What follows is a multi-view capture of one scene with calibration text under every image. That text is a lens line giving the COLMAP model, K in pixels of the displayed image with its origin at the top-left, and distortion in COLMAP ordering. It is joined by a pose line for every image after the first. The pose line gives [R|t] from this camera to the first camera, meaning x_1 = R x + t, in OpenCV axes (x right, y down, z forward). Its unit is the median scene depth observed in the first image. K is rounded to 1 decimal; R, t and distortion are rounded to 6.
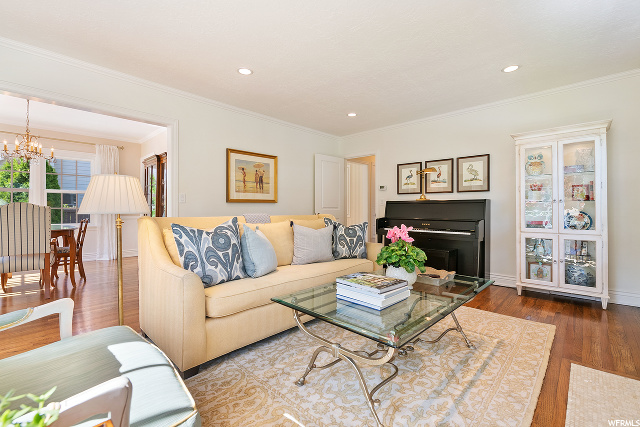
lens RADIAL K [[274.6, 0, 317.9], [0, 274.6, 215.0], [0, 0, 1]] dist [-0.002631, -0.000454]
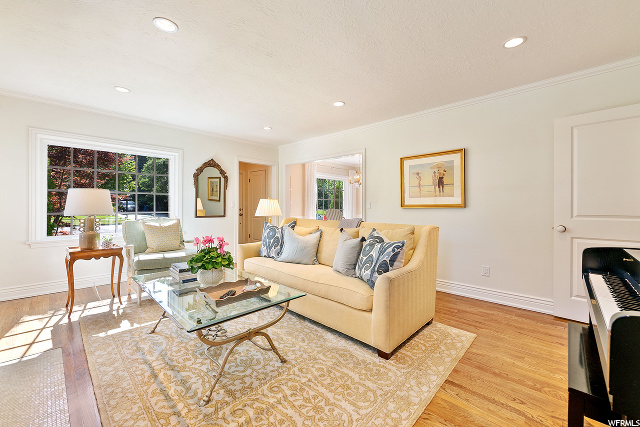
lens RADIAL K [[259.4, 0, 318.6], [0, 259.4, 208.6], [0, 0, 1]] dist [-0.000214, 0.000398]
pose [[0.011068, -0.002269, -0.999936, 0.695951], [-0.027355, 0.999622, -0.002571, -0.034601], [0.999564, 0.027382, 0.011002, 0.700215]]
